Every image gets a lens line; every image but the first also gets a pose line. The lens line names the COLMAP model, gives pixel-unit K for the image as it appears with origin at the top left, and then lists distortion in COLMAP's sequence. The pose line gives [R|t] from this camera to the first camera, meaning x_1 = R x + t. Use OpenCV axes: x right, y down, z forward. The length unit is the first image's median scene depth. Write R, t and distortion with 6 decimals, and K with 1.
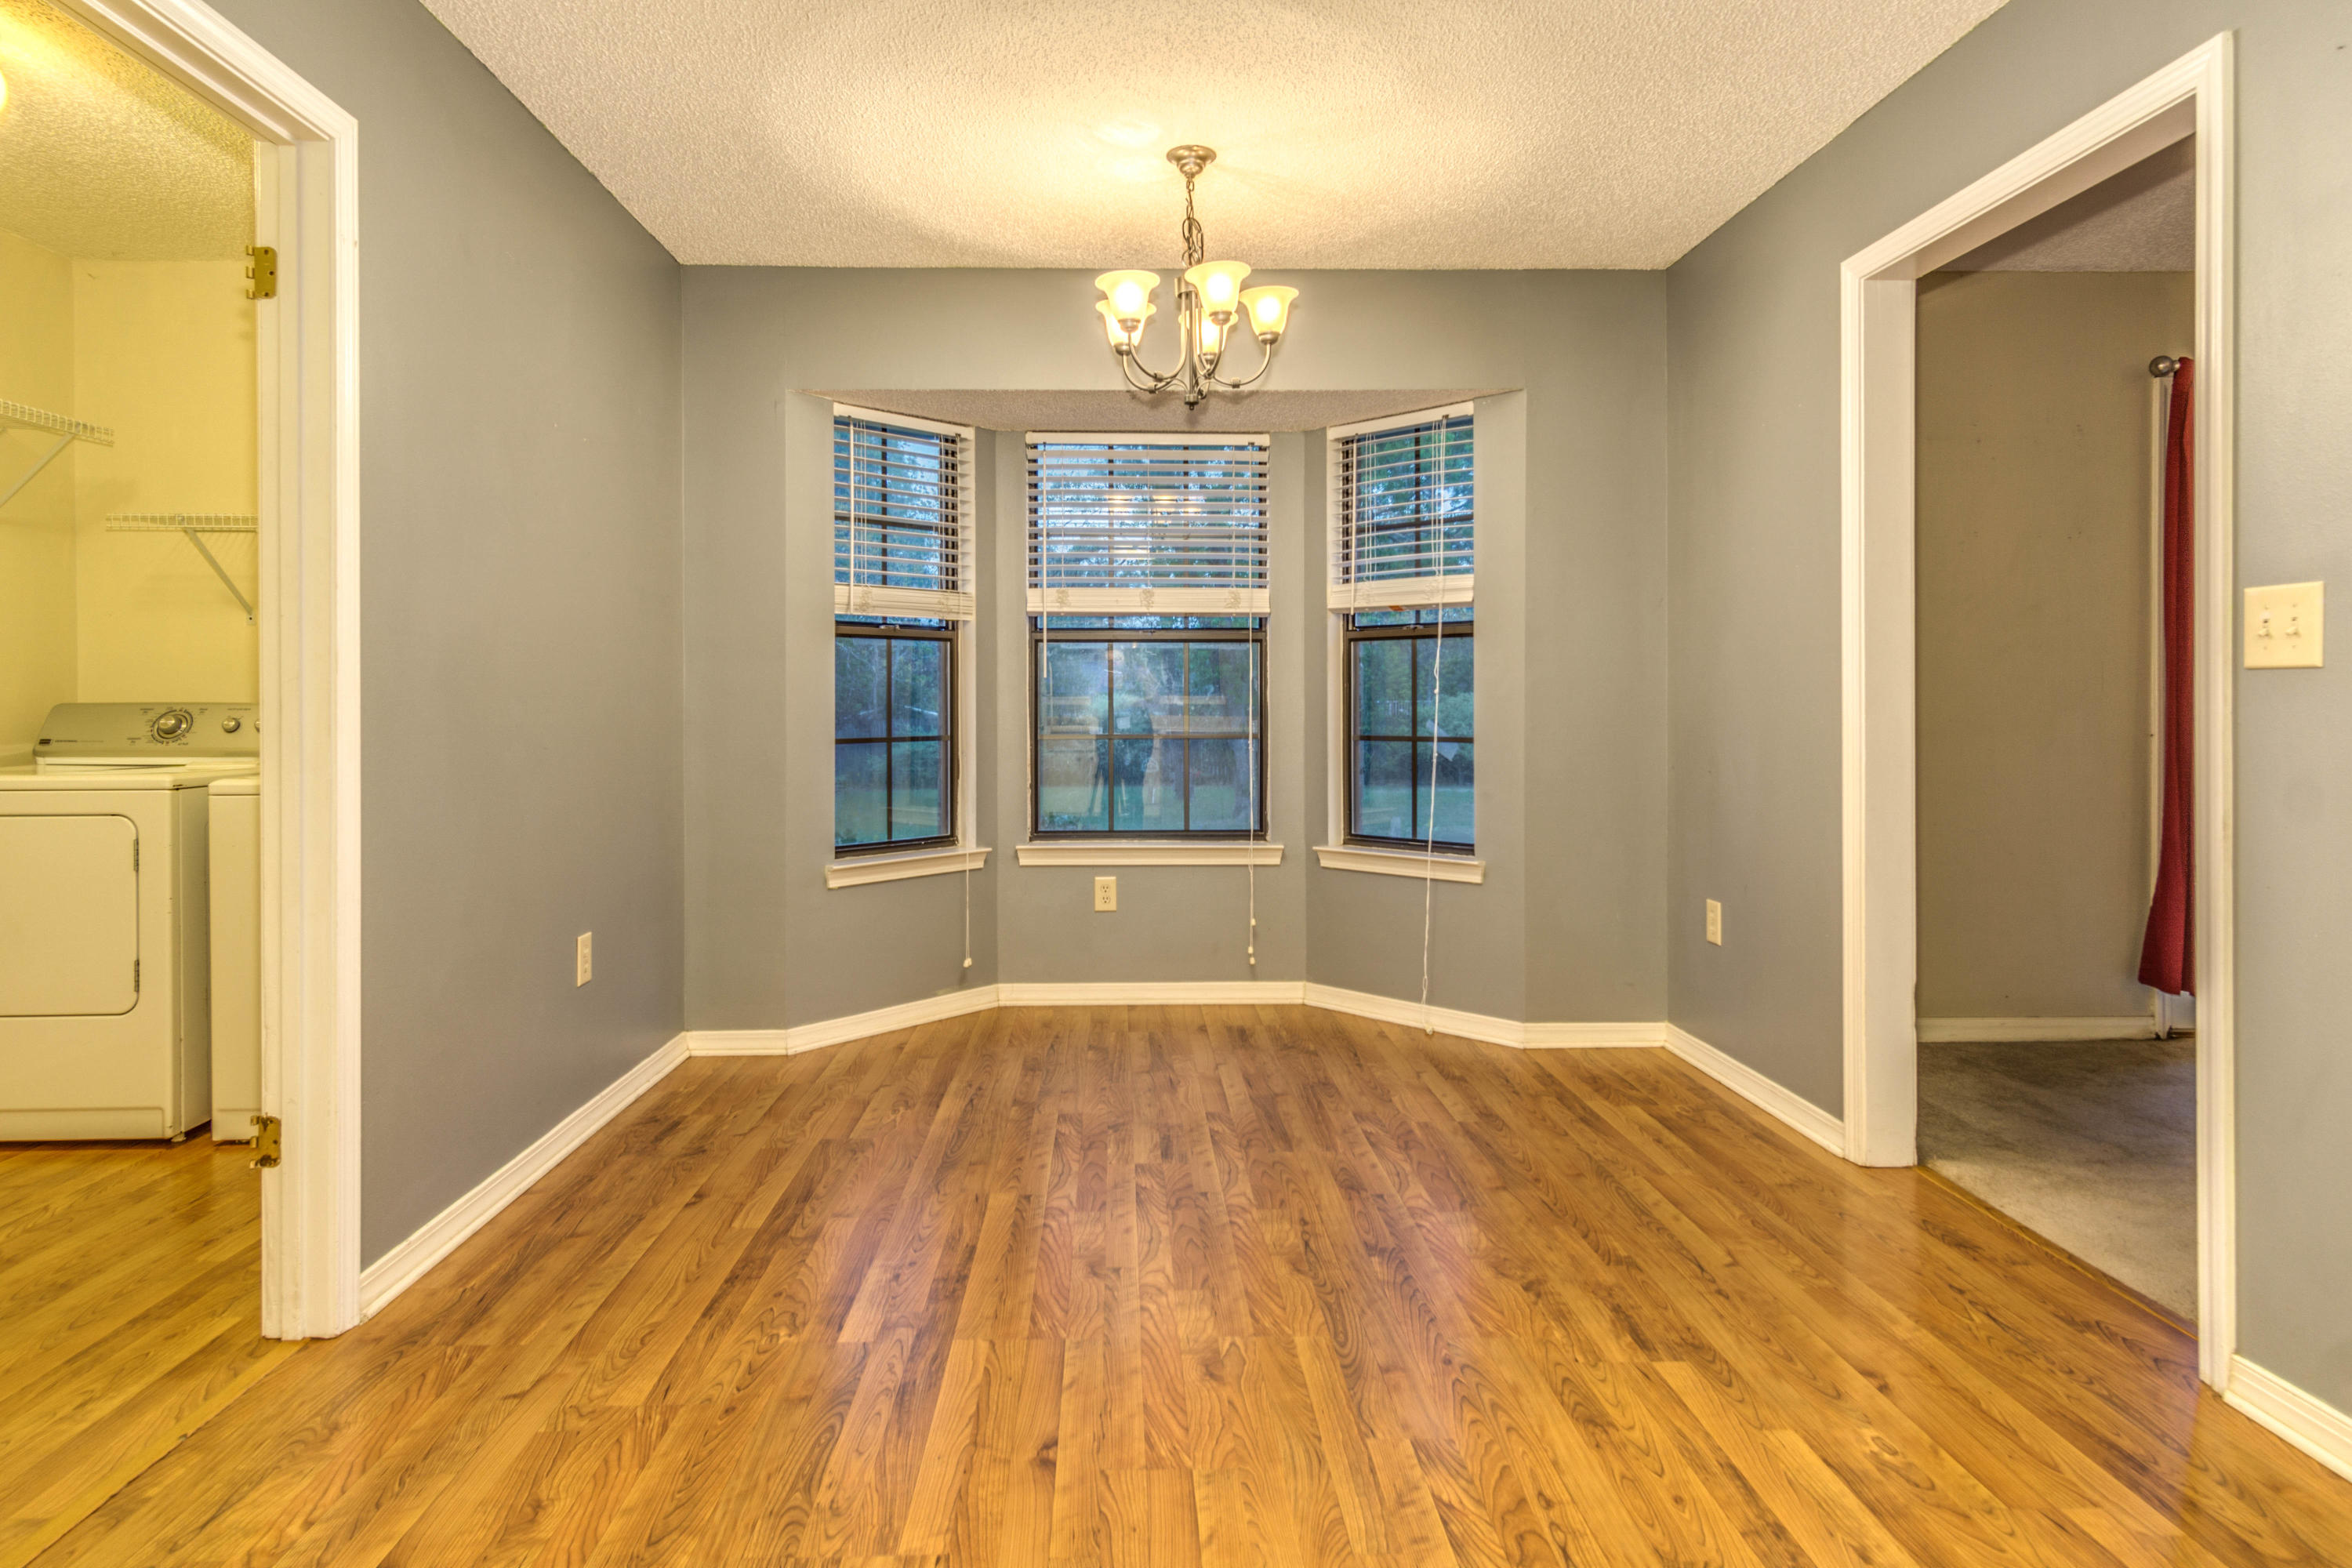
lens RADIAL K [[1291.0, 0, 1157.5], [0, 1291.0, 710.7], [0, 0, 1]] dist [0.004183, 0.004545]
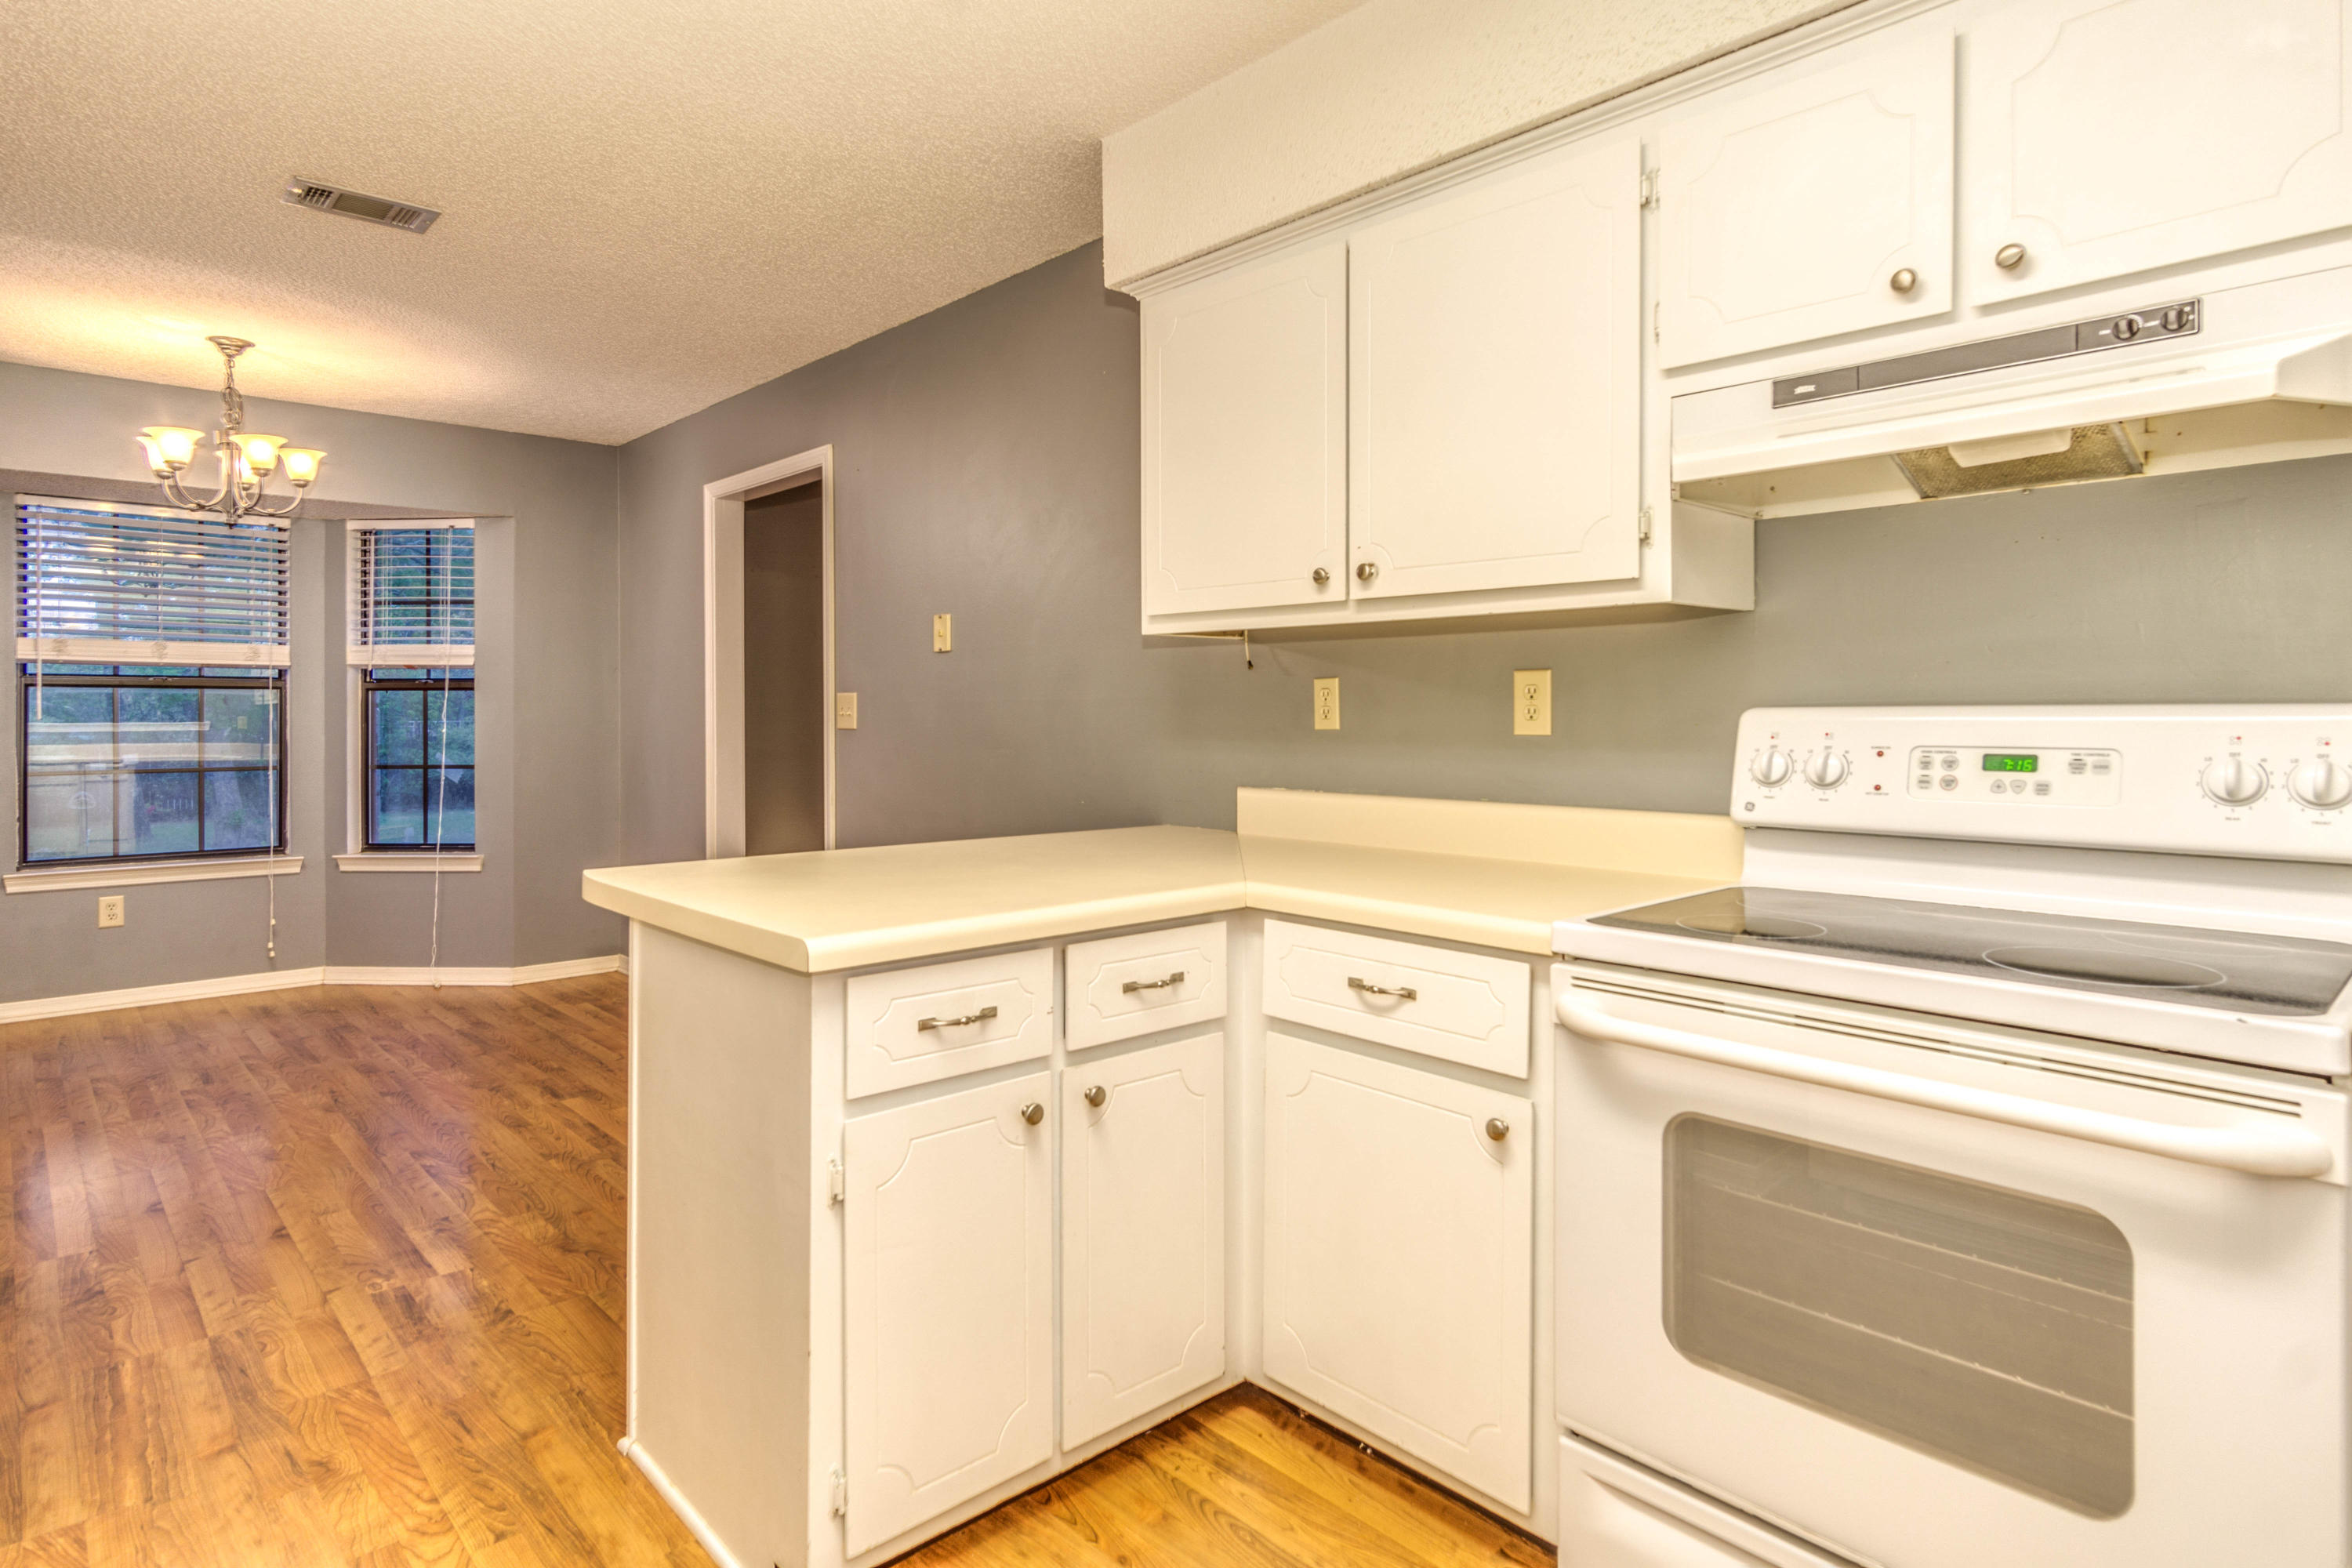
lens RADIAL K [[1291.0, 0, 1180.9], [0, 1291.0, 712.7], [0, 0, 1]] dist [0.004183, 0.004545]
pose [[0.756851, 0.002452, 0.653583, -0.080828], [0.005294, 0.999937, -0.009882, -0.016480], [-0.653566, 0.010939, 0.756790, -0.506851]]
